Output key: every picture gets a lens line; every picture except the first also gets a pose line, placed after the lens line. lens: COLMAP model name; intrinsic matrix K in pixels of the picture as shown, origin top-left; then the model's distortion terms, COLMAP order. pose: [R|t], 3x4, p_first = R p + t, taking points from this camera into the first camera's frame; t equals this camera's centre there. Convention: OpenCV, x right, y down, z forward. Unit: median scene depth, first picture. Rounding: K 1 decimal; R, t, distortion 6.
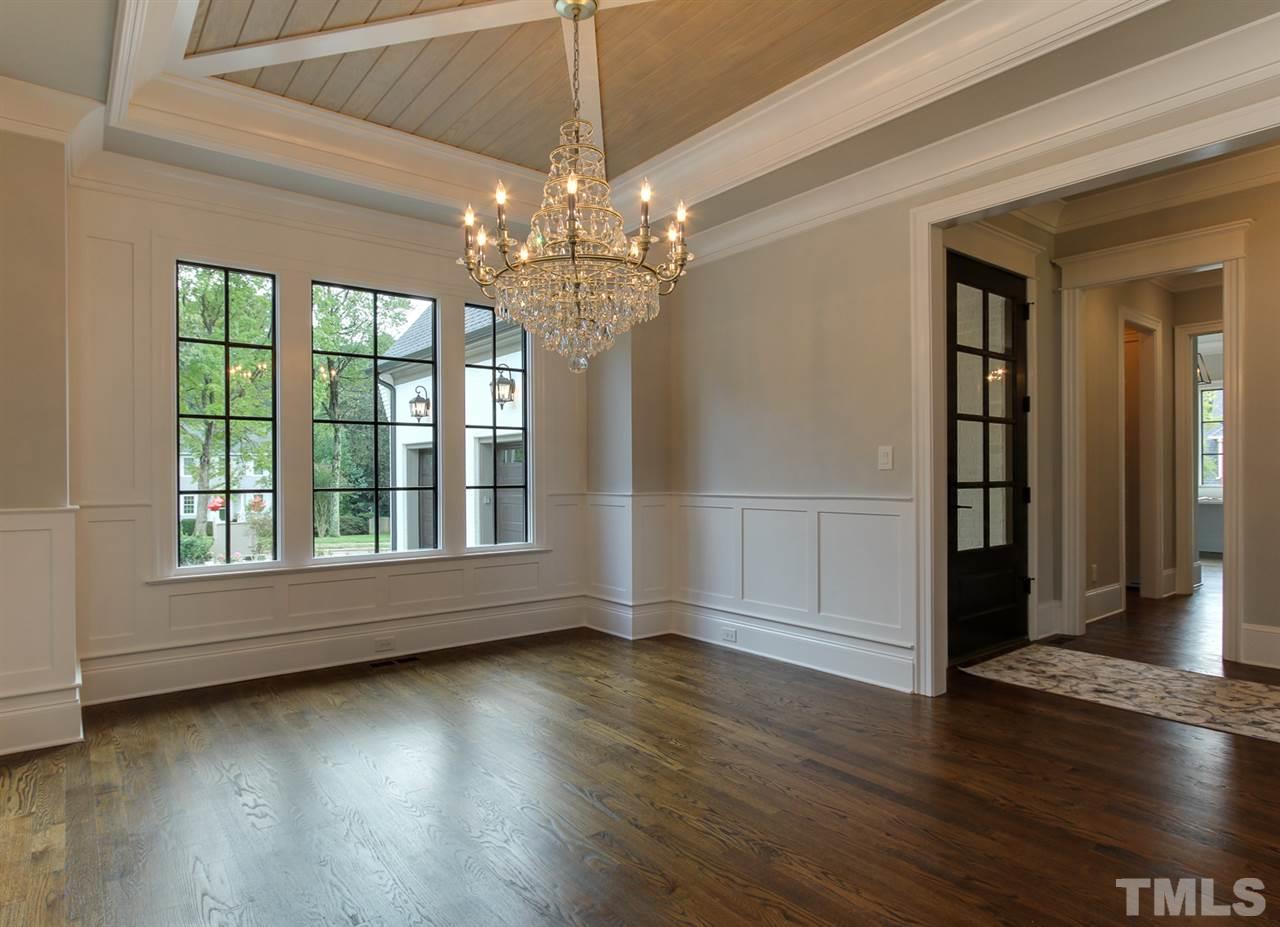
lens RADIAL K [[727.9, 0, 649.9], [0, 727.9, 466.9], [0, 0, 1]] dist [-0.009090, 0.008054]
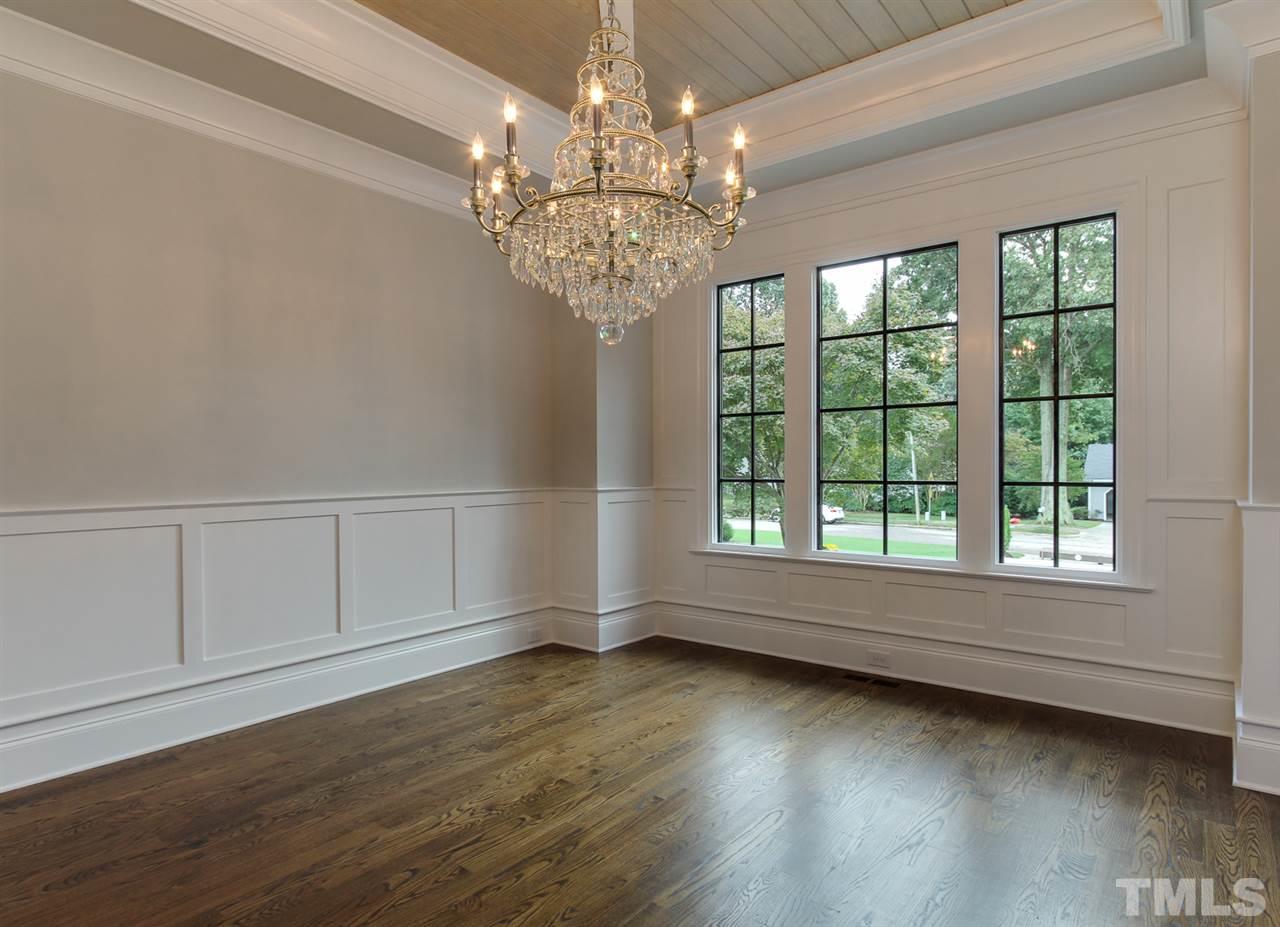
lens RADIAL K [[727.9, 0, 647.6], [0, 727.9, 466.3], [0, 0, 1]] dist [-0.009090, 0.008054]
pose [[0.223259, -0.006814, -0.974735, 0.456988], [0.000588, 0.999976, -0.006856, 0.018882], [0.974759, 0.000958, 0.223258, 0.574368]]
